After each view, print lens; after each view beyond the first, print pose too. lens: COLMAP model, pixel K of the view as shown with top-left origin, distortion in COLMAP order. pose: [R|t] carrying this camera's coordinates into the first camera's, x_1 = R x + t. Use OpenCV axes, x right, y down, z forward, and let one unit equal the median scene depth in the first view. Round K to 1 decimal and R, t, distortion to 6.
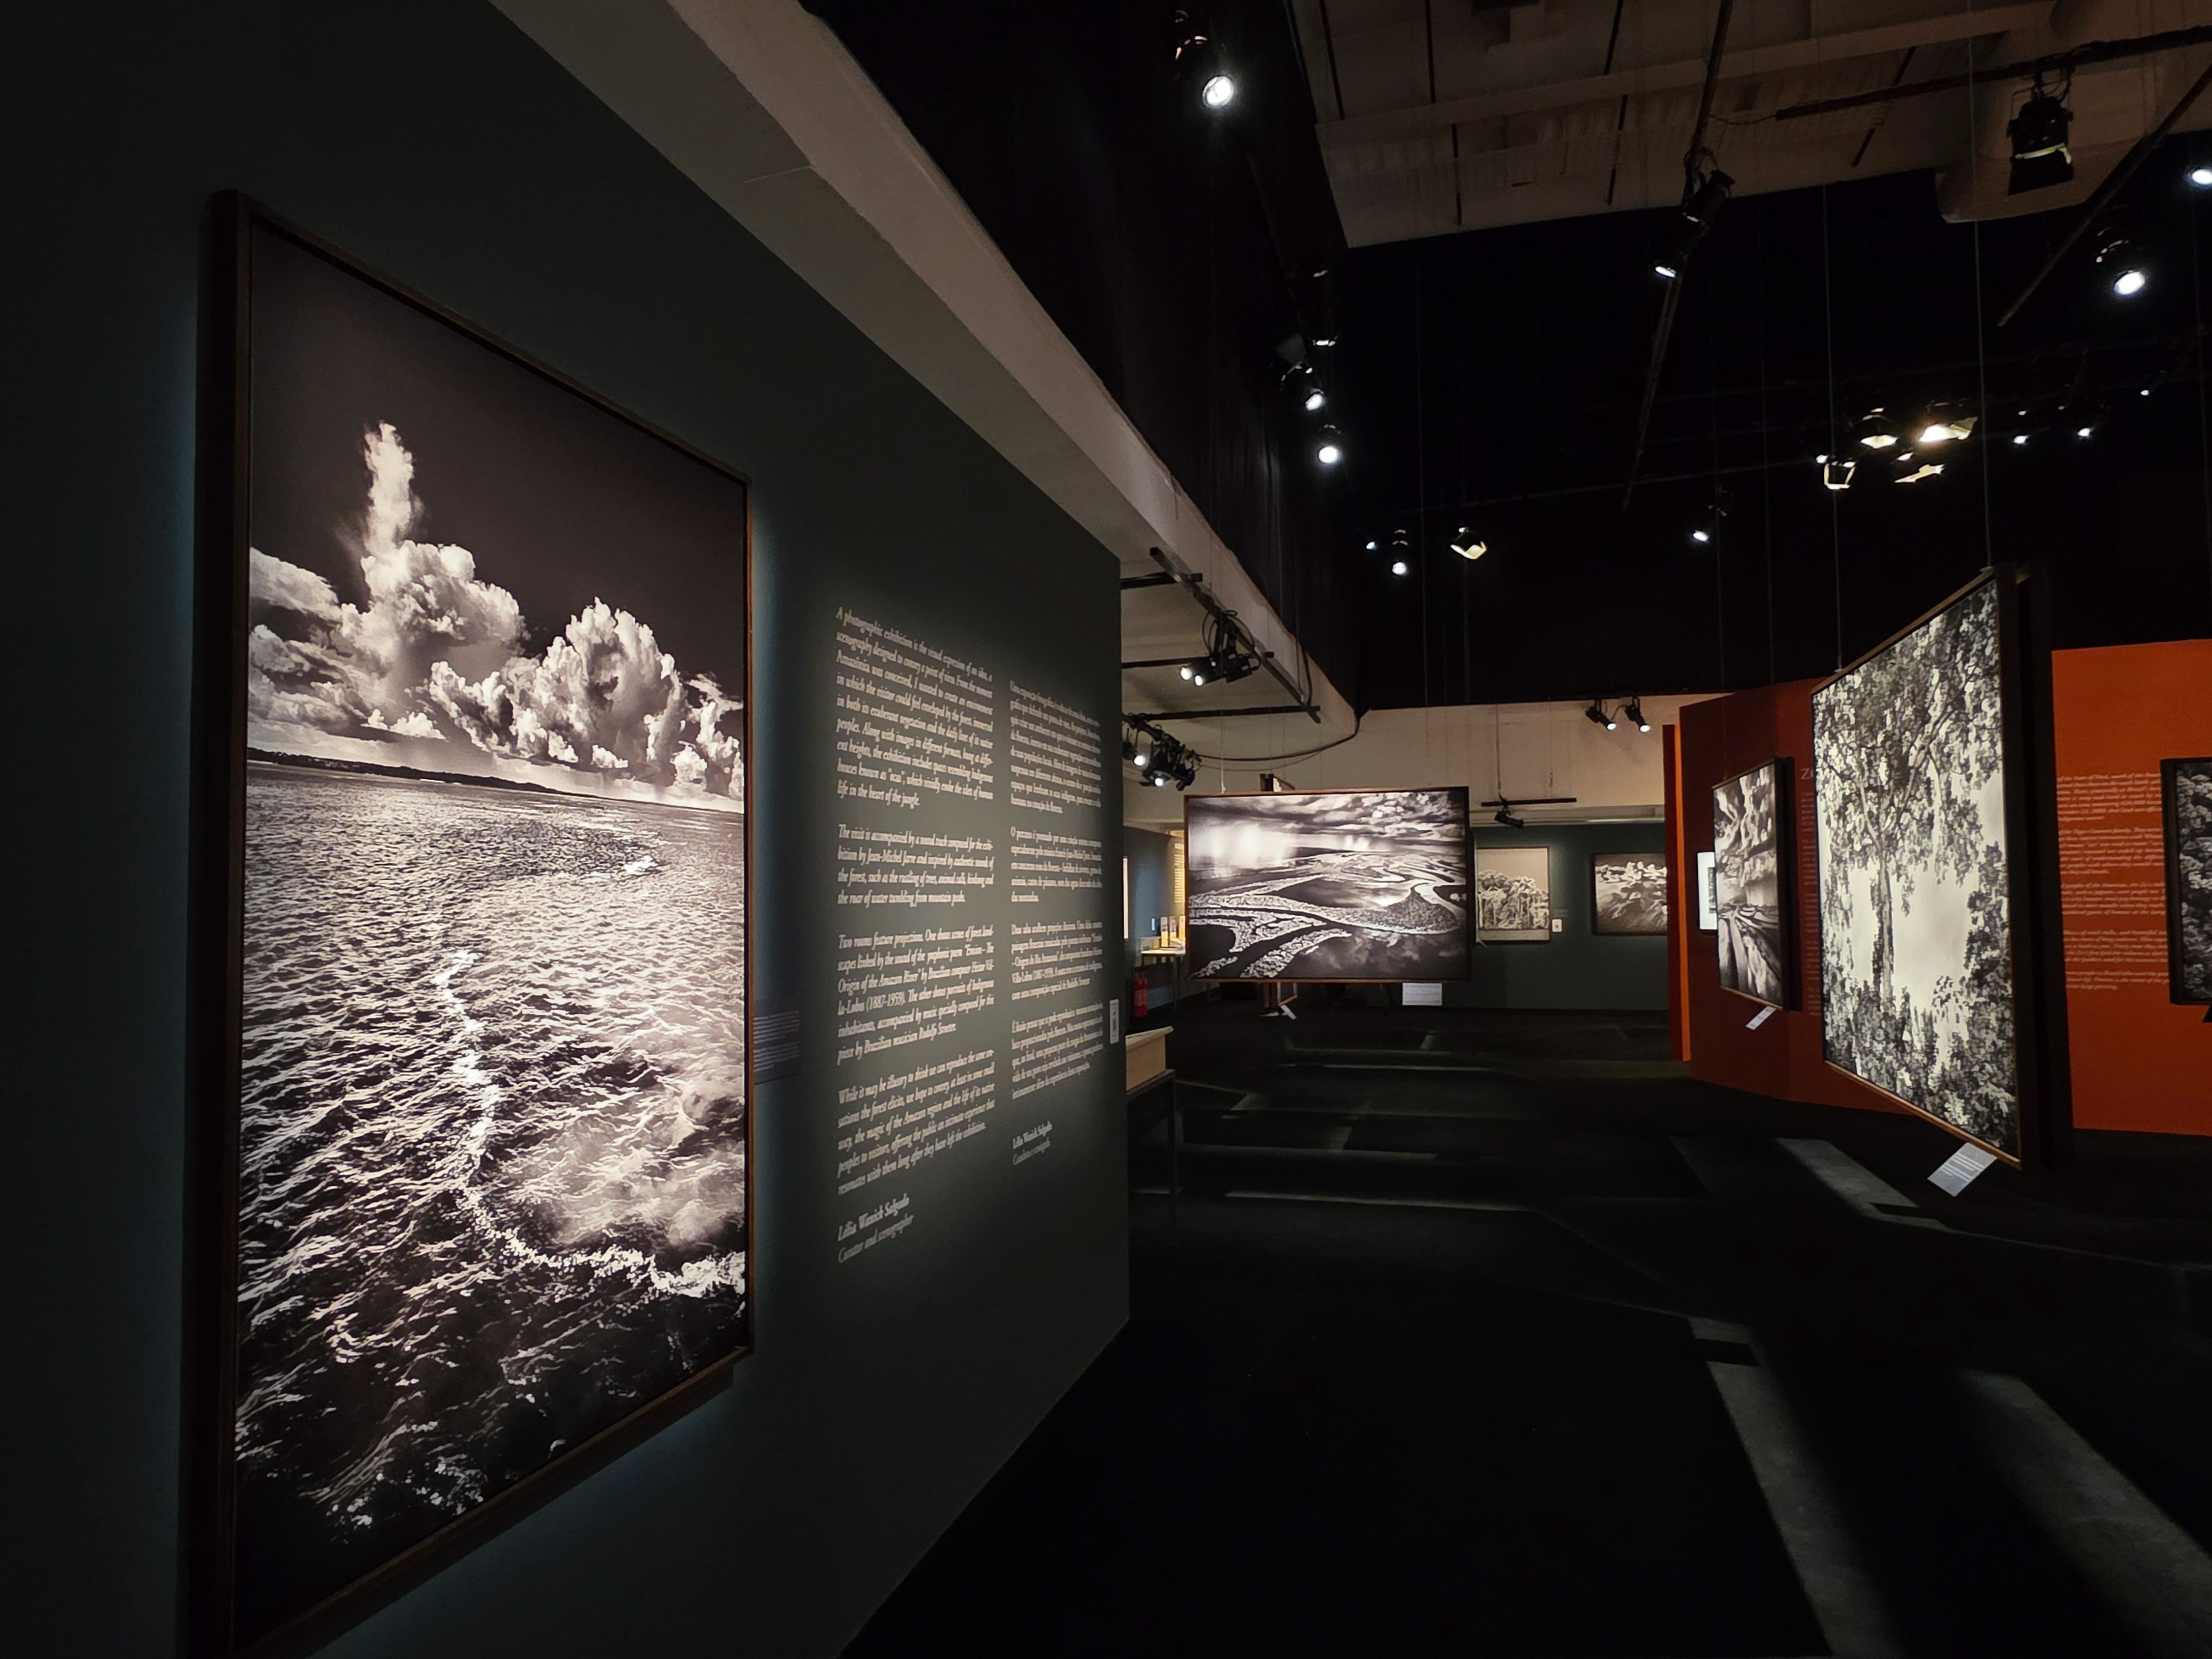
lens RADIAL K [[1377.1, 0, 1097.1], [0, 1377.1, 824.1], [0, 0, 1]] dist [0.000823, -0.000823]
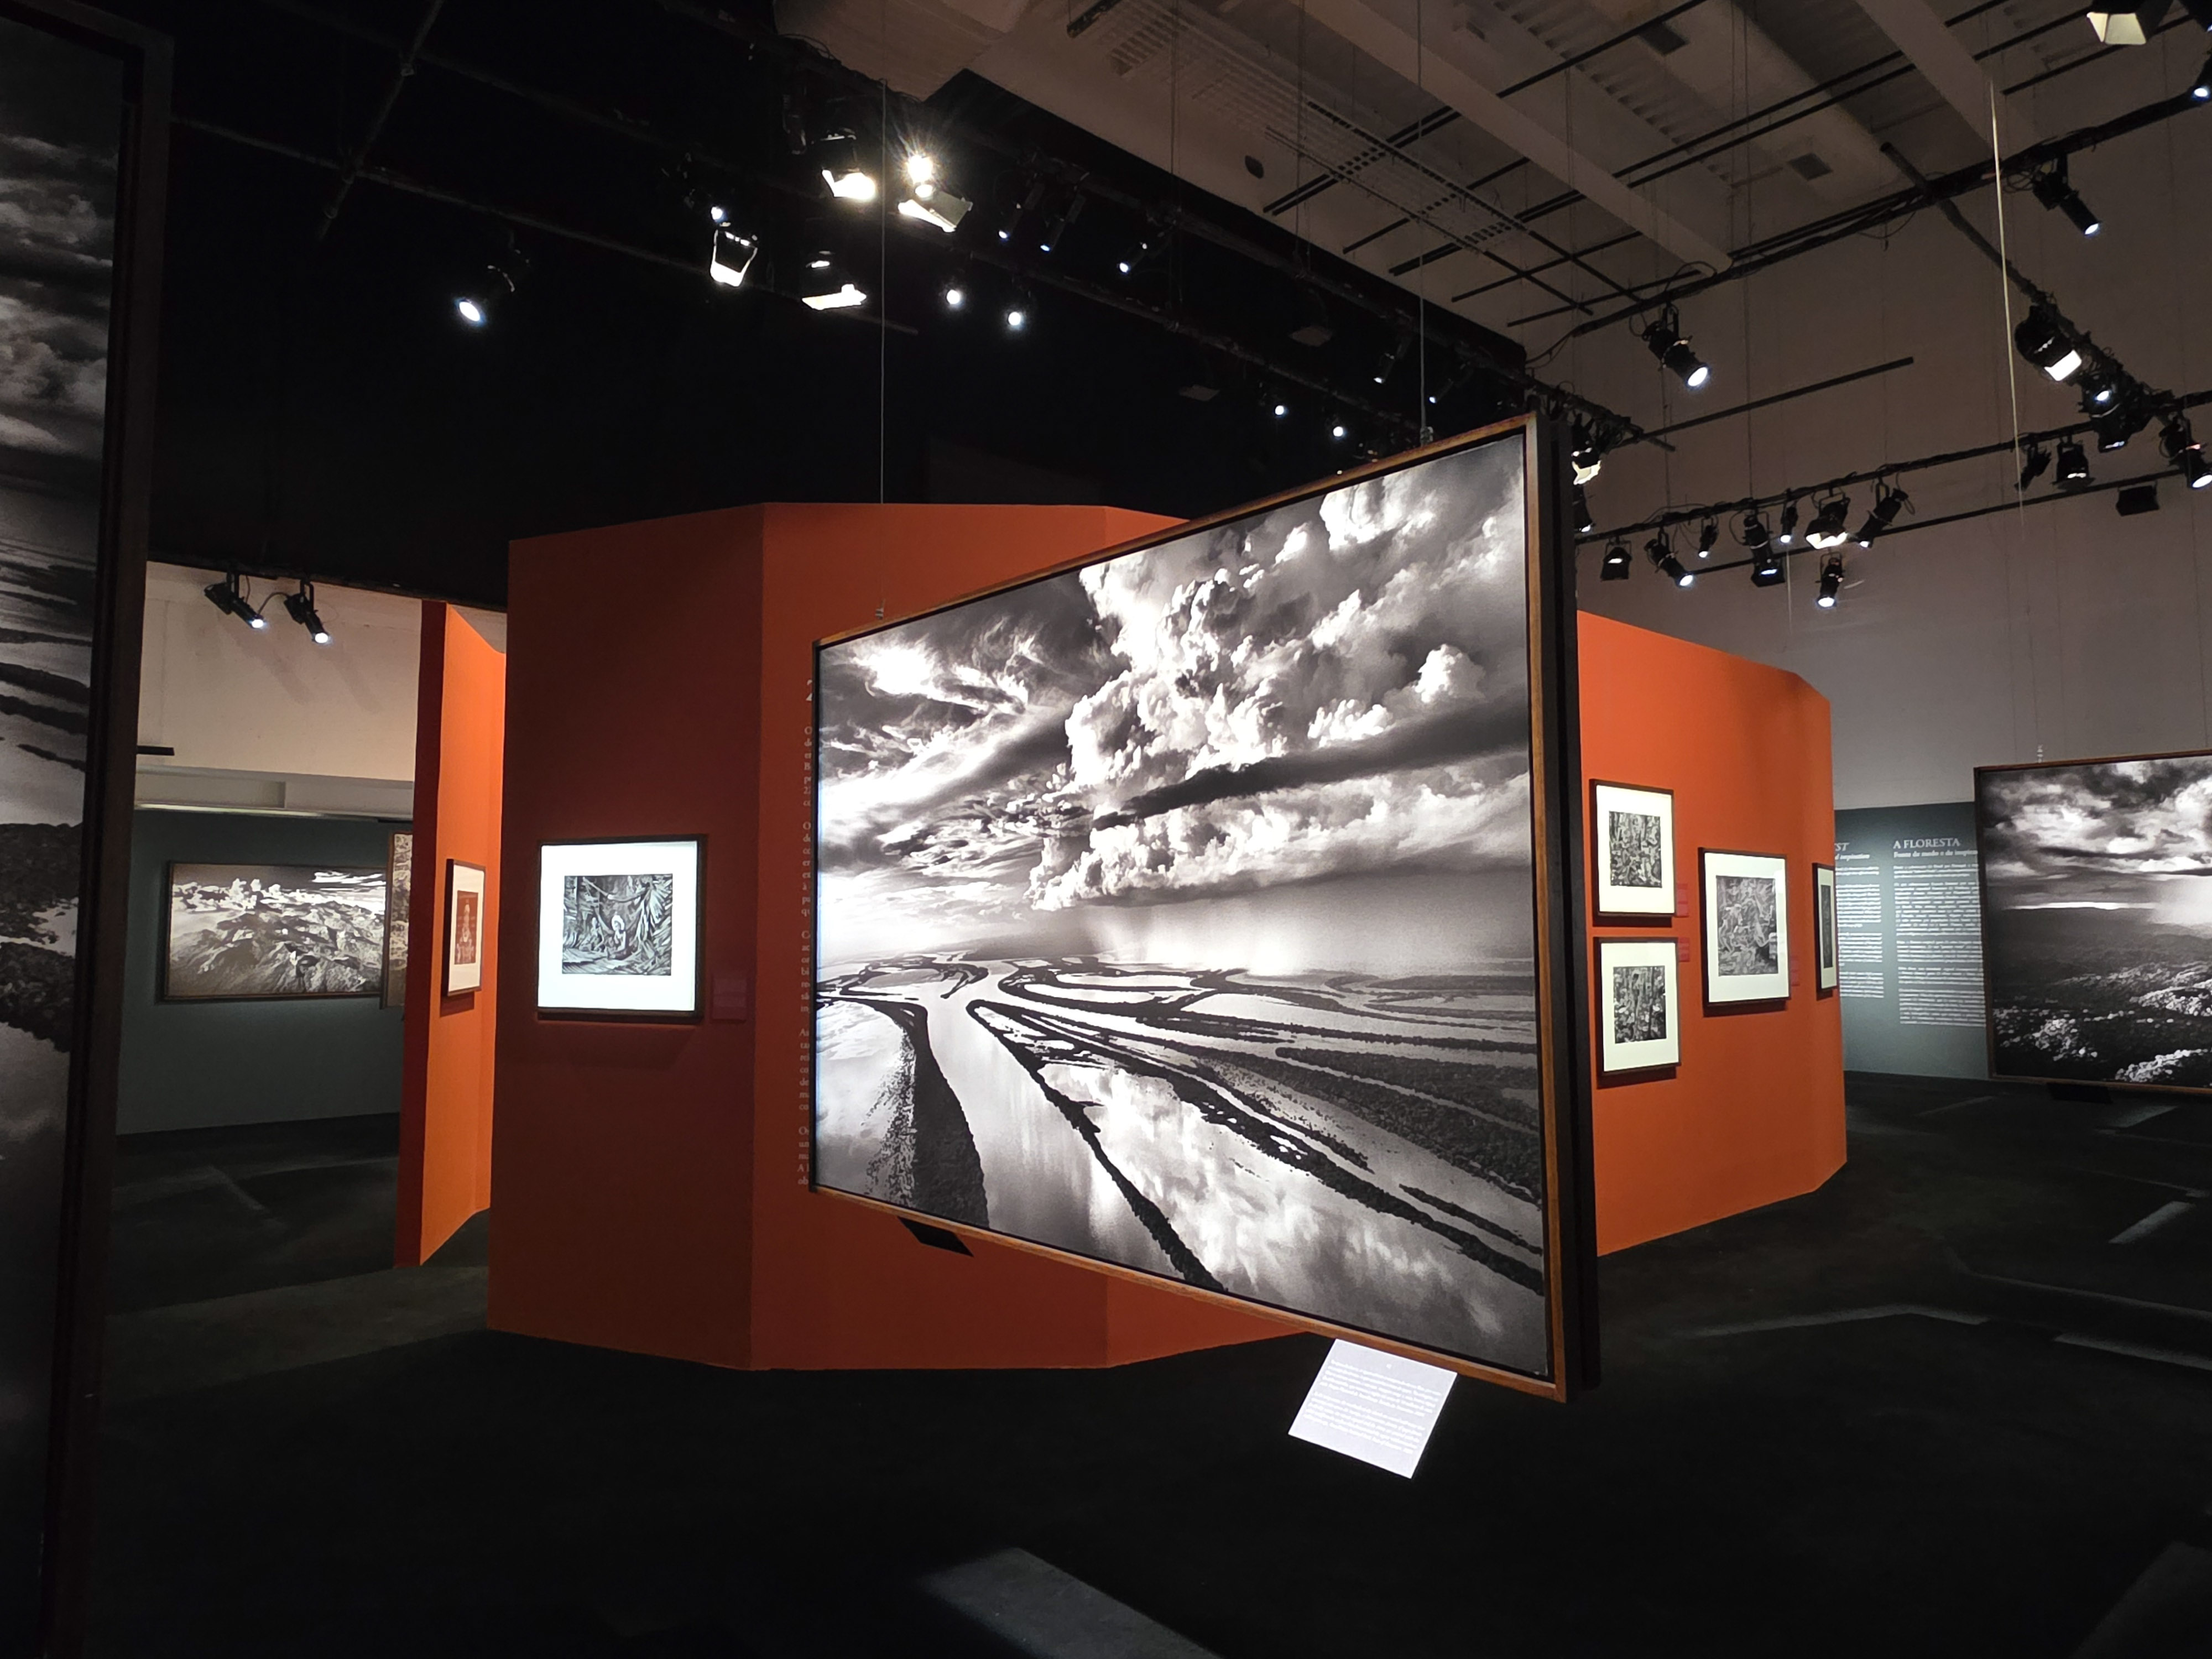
lens RADIAL K [[1377.1, 0, 1095.7], [0, 1377.1, 827.1], [0, 0, 1]] dist [0.000823, -0.000823]
pose [[0.545993, 0.070981, 0.834777, 0.103213], [-0.048122, 0.997416, -0.053336, 0.022251], [-0.836406, -0.011050, 0.547999, 0.417121]]
